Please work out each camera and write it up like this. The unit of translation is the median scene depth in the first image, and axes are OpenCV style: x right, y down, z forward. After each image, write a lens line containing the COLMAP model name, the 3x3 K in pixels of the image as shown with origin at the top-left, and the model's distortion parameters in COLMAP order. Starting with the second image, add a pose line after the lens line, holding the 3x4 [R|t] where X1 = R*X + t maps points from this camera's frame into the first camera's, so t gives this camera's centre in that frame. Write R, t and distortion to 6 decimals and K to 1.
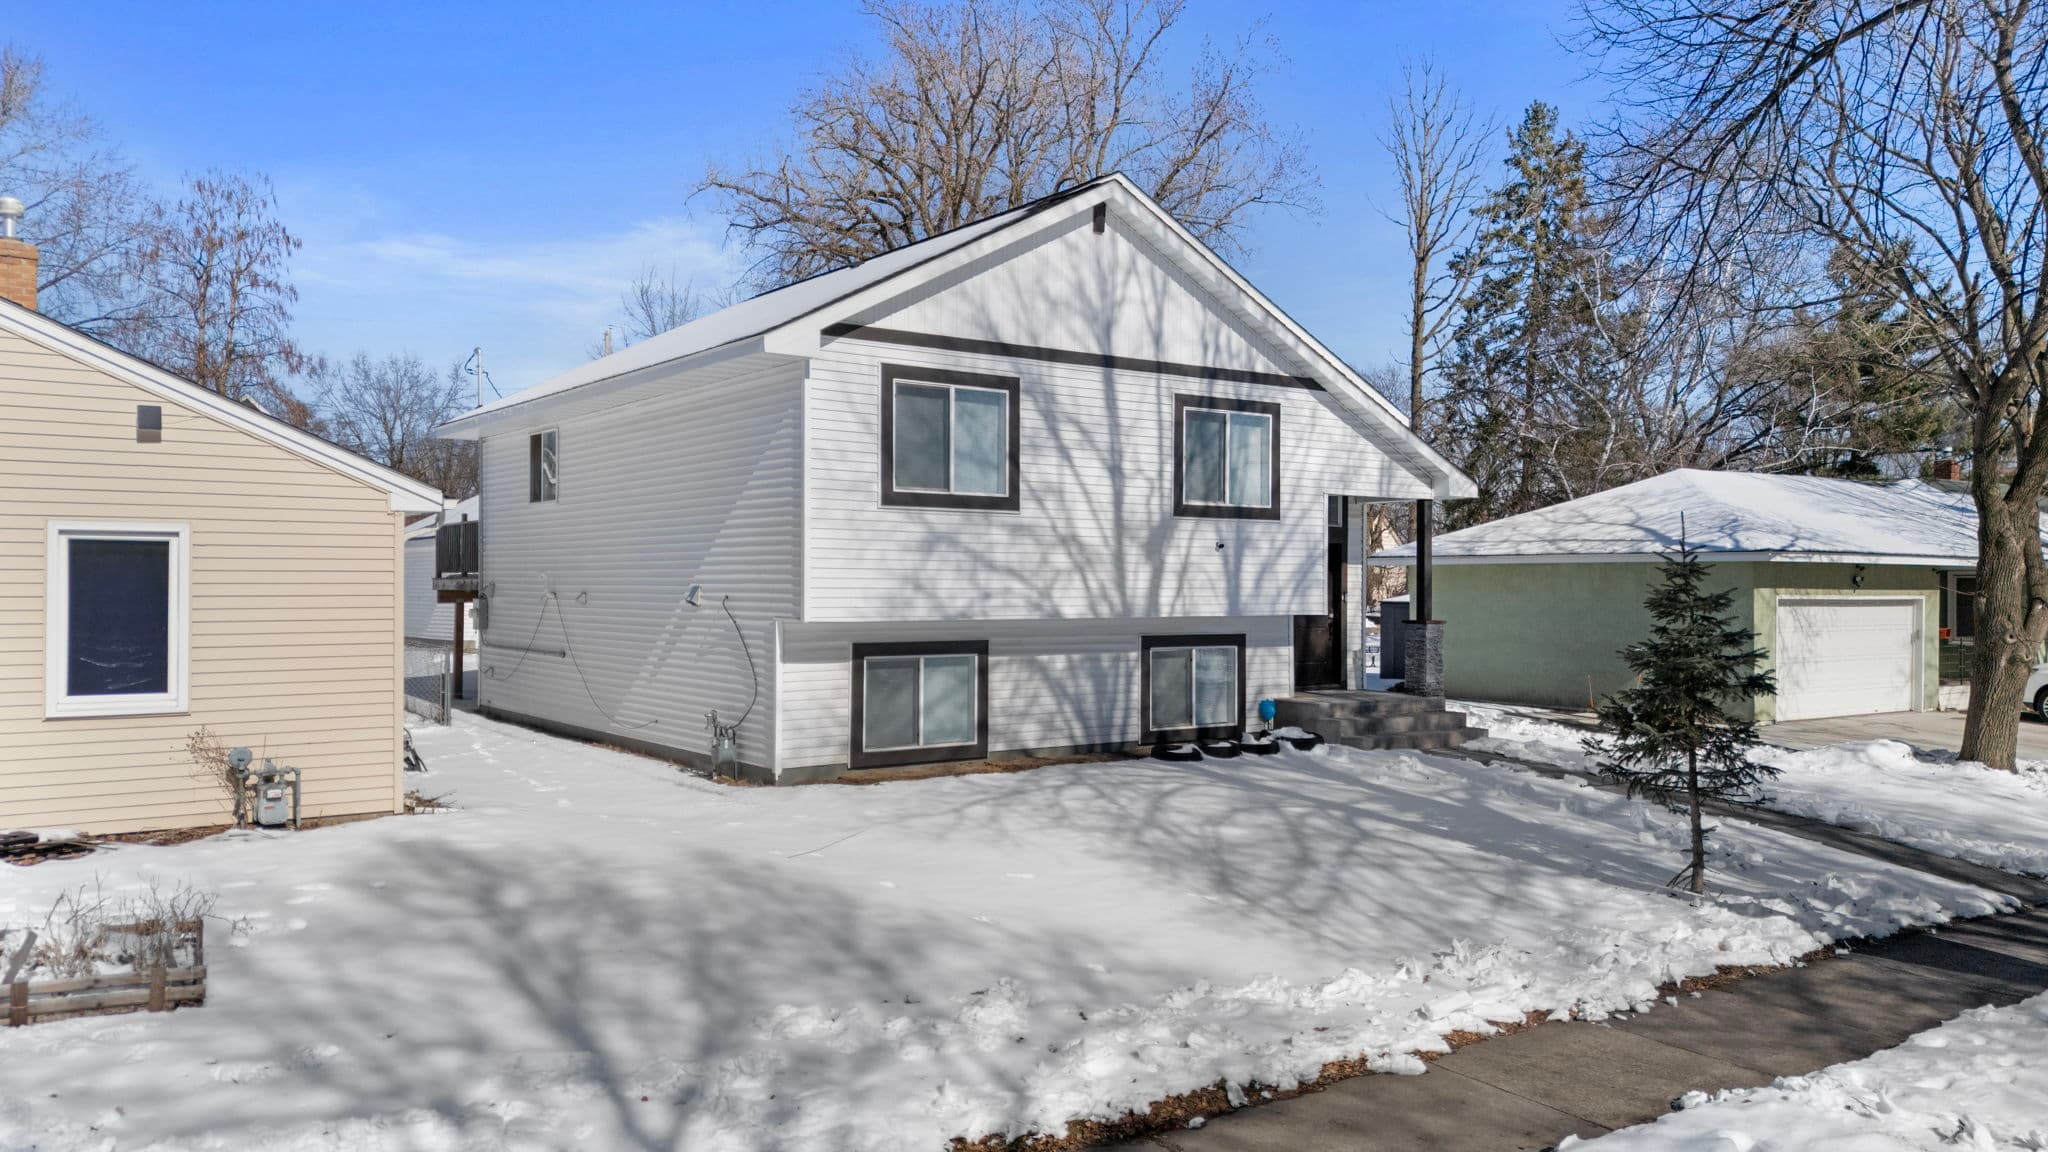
lens RADIAL K [[1478.0, 0, 1024.0], [0, 1478.0, 576.0], [0, 0, 1]] dist [0.000645, -0.000157]
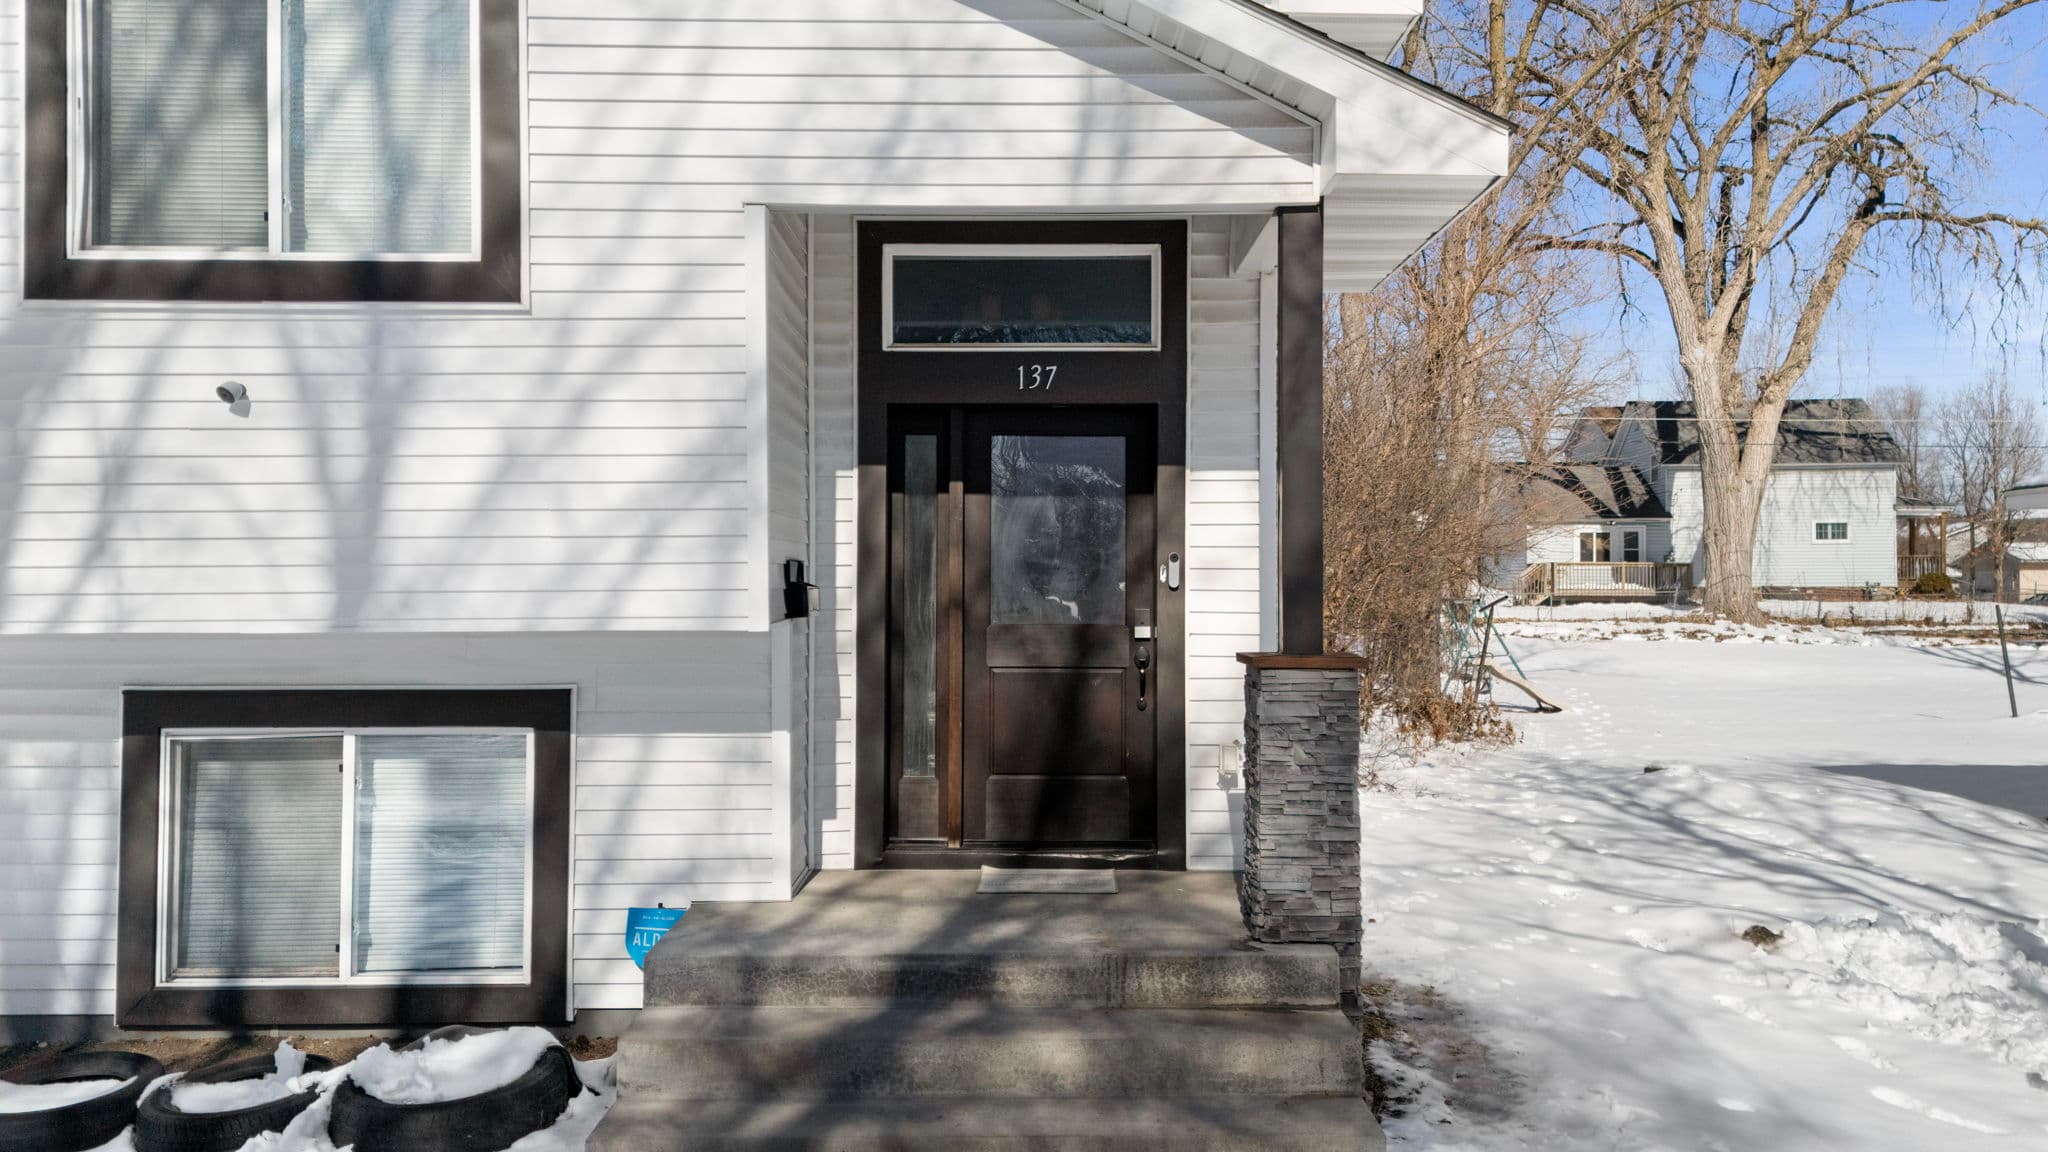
lens RADIAL K [[1497.9, 0, 1025.4], [0, 1497.9, 630.7], [0, 0, 1]] dist [-0.001364, -0.001053]
pose [[0.831246, -0.005974, -0.555873, 0.415556], [0.006671, 0.999977, -0.000771, 0.027527], [0.555865, -0.003068, 0.831267, 0.816141]]
